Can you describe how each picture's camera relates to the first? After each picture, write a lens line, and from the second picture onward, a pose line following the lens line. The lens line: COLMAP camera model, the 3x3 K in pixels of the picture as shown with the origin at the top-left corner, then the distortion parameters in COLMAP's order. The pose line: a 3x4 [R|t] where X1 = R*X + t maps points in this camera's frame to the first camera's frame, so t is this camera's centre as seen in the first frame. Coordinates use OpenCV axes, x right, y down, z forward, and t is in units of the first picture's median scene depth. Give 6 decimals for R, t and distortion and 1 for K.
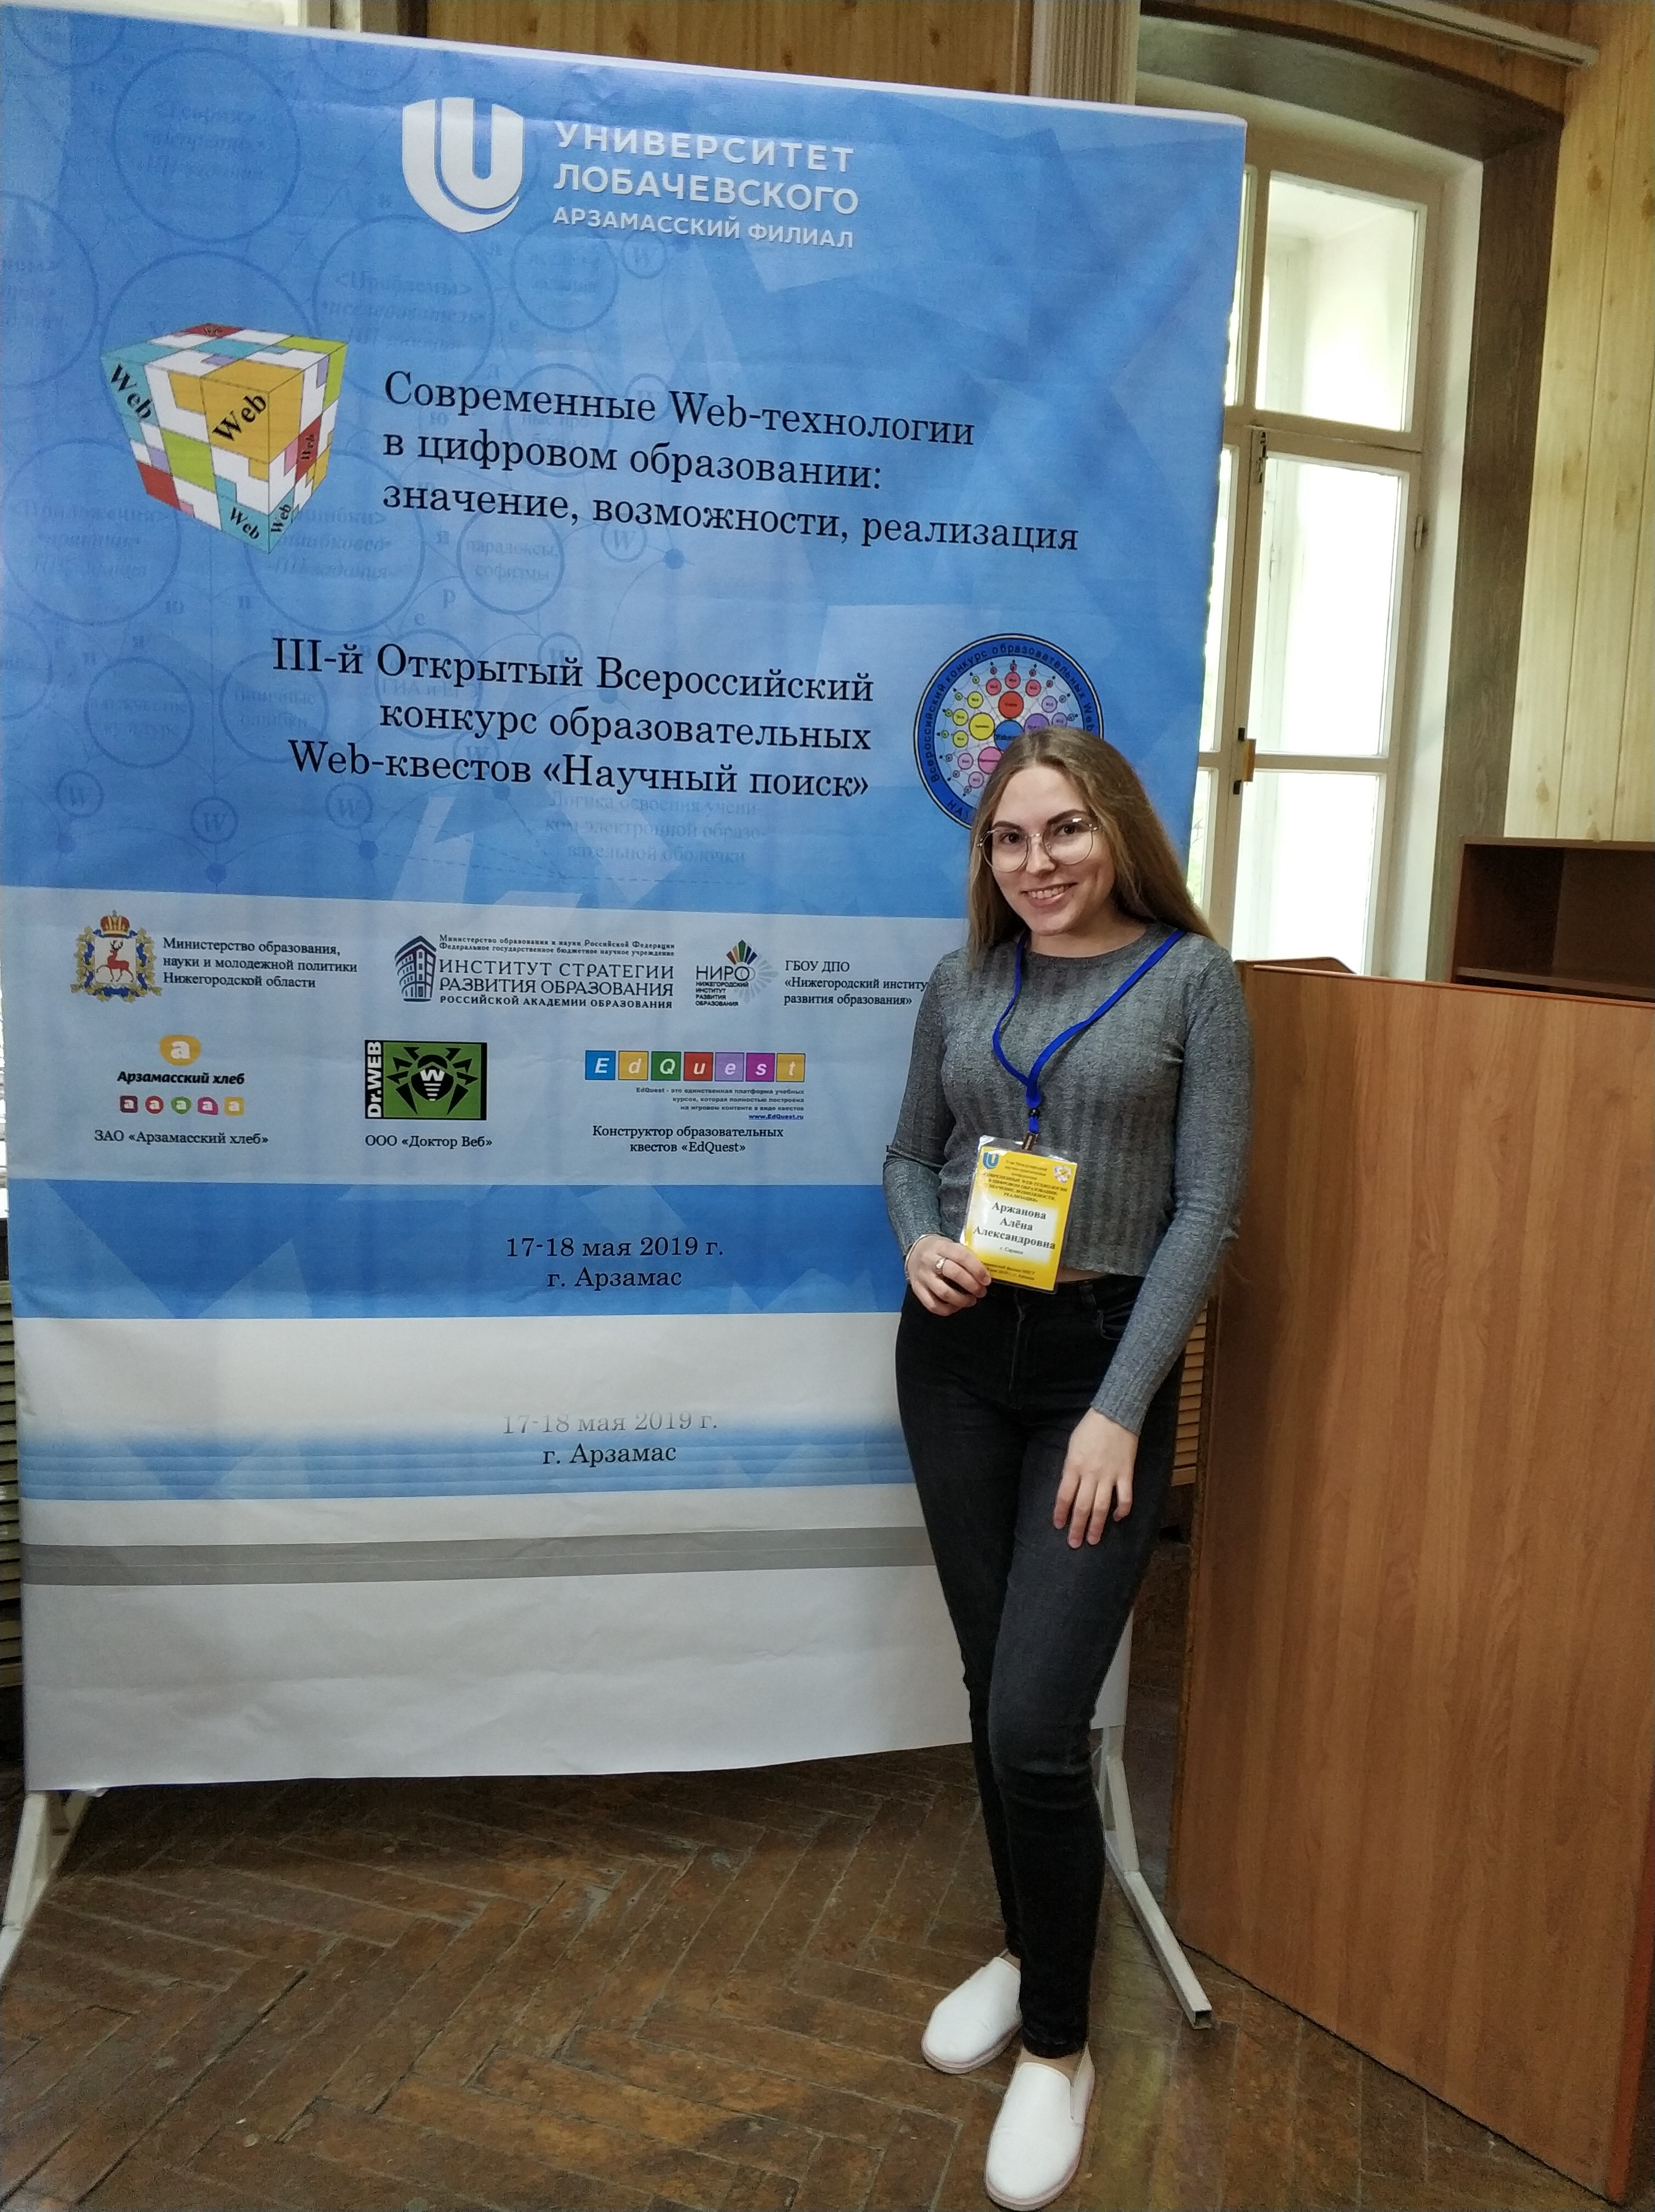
lens RADIAL K [[1766.6, 0, 832.1], [0, 1766.6, 1113.6], [0, 0, 1]] dist [-0.055080, 0.001880]
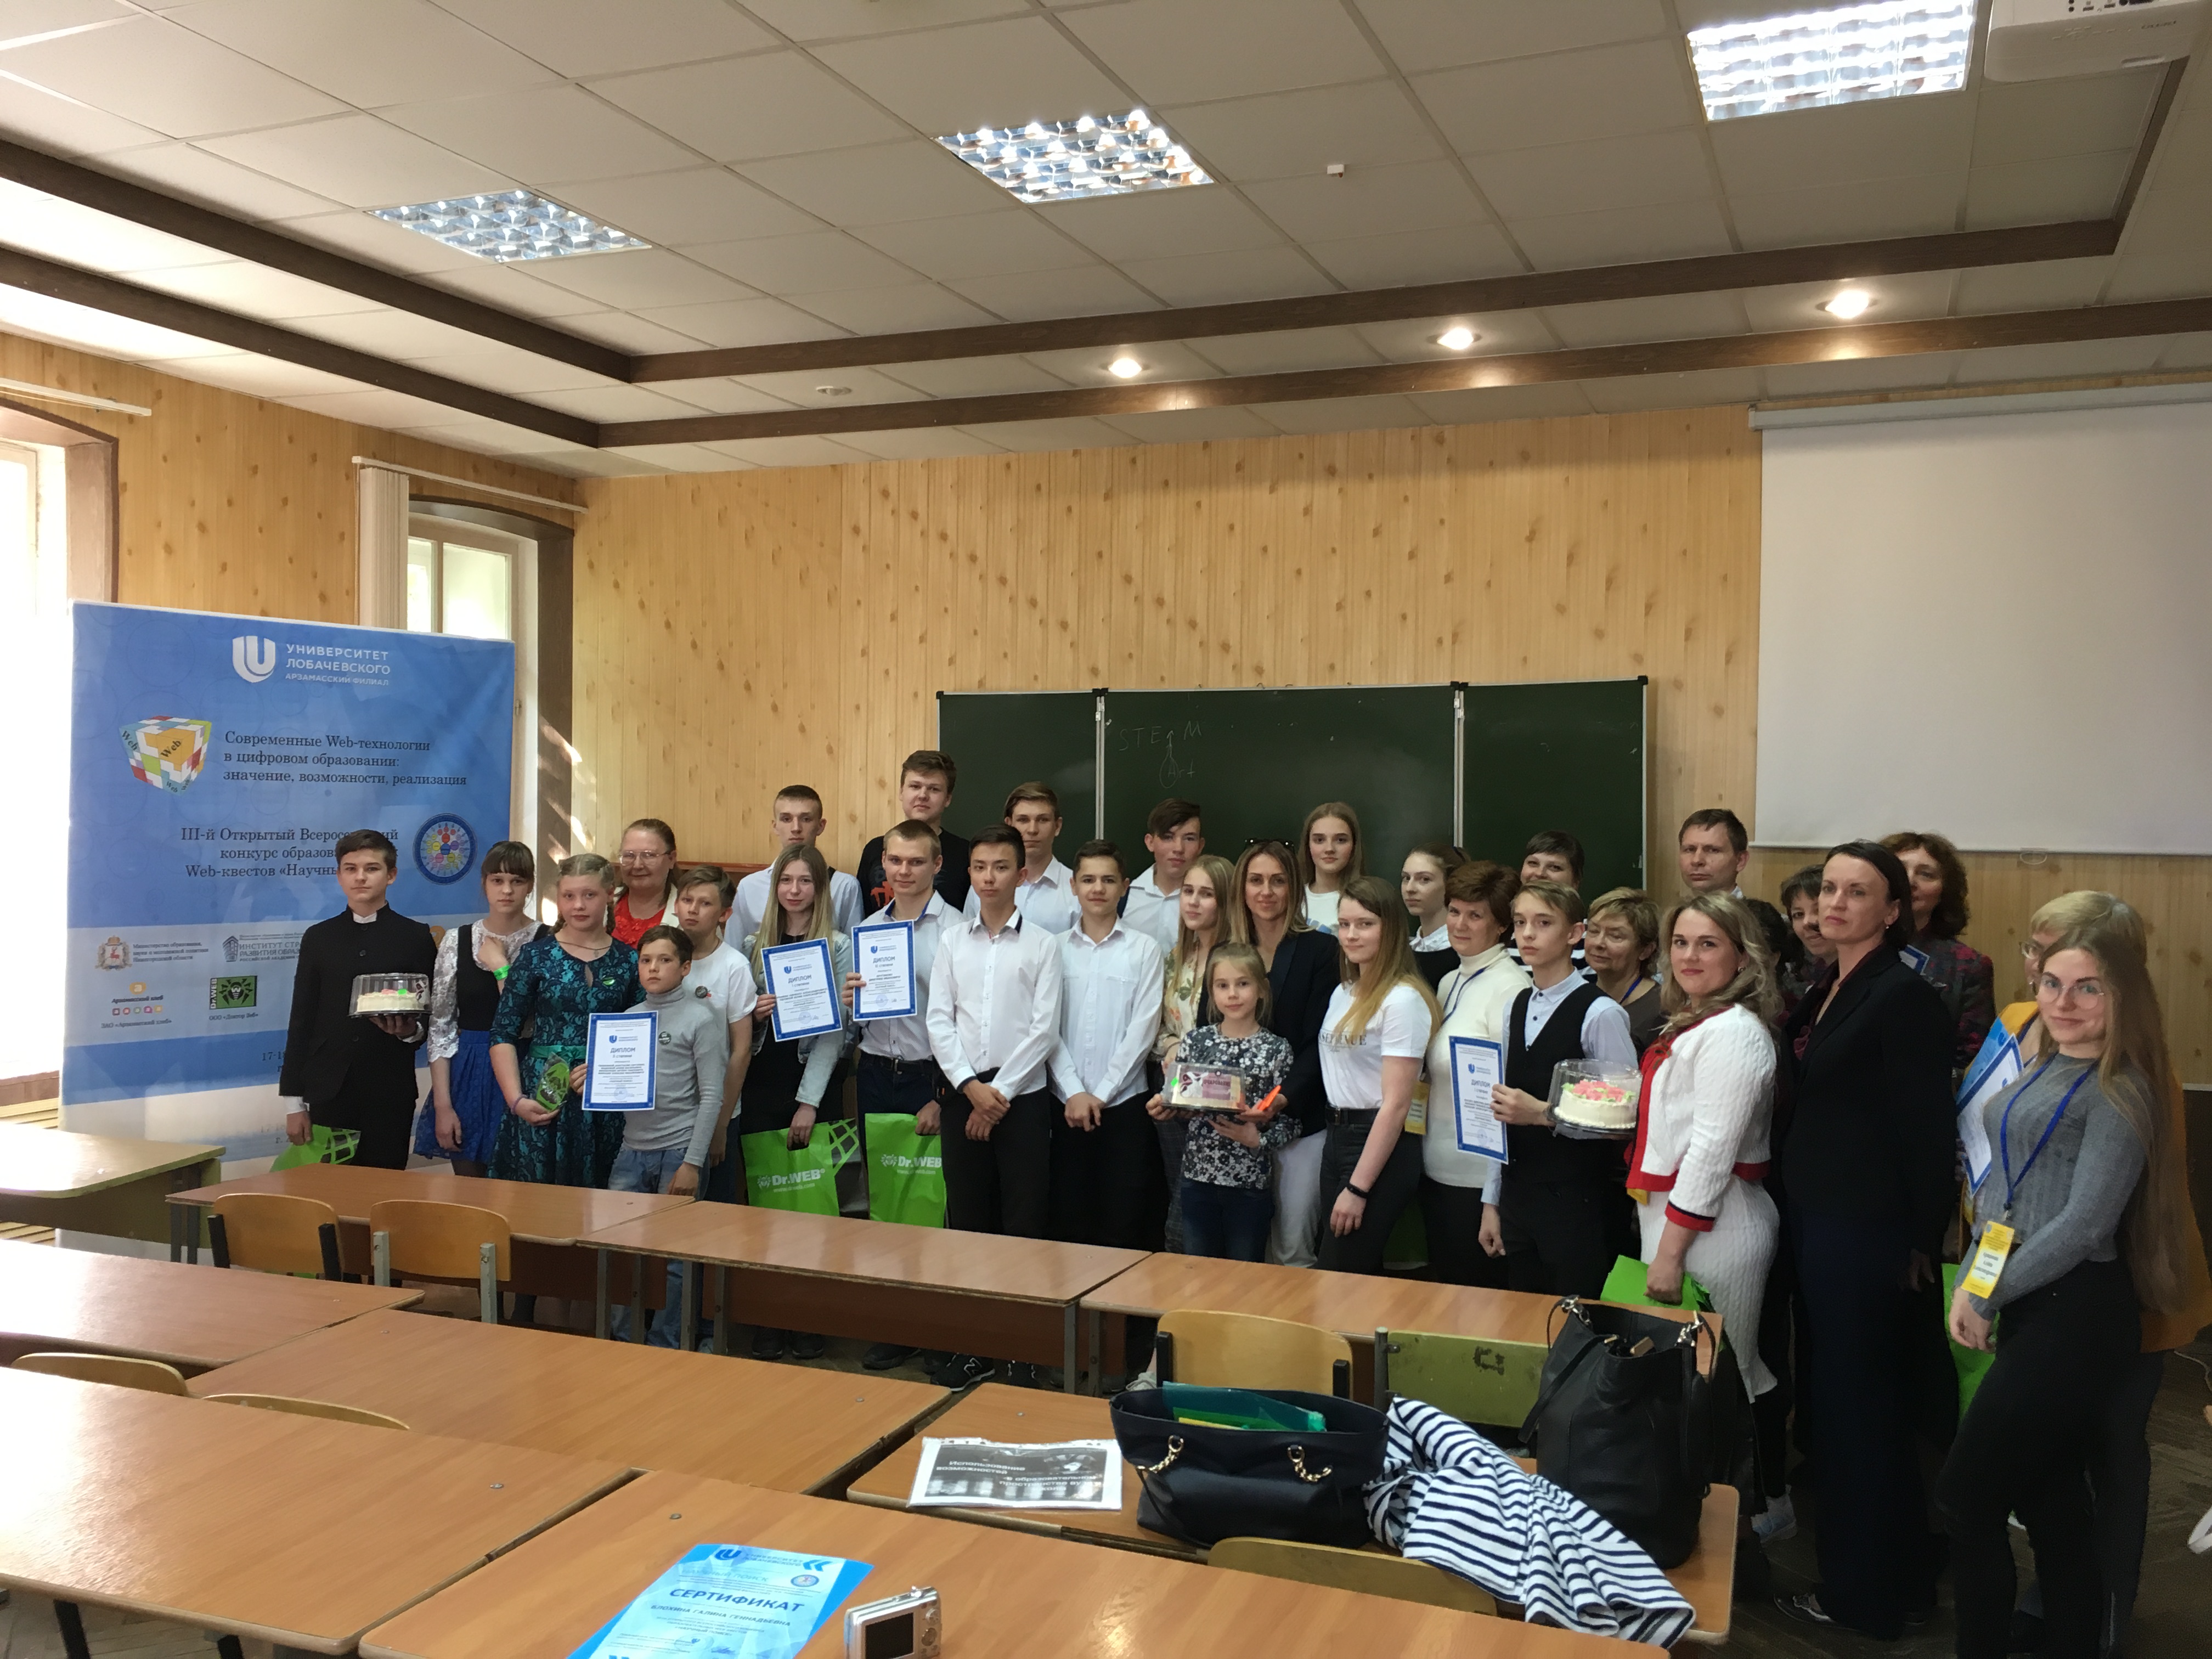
lens RADIAL K [[1879.3, 0, 1110.0], [0, 1879.3, 827.3], [0, 0, 1]] dist [0.006876, 0.000775]
pose [[0.744177, -0.041067, 0.666719, -1.159524], [0.119233, 0.990246, -0.072090, 0.099323], [-0.657255, 0.133143, 0.741814, -2.017602]]
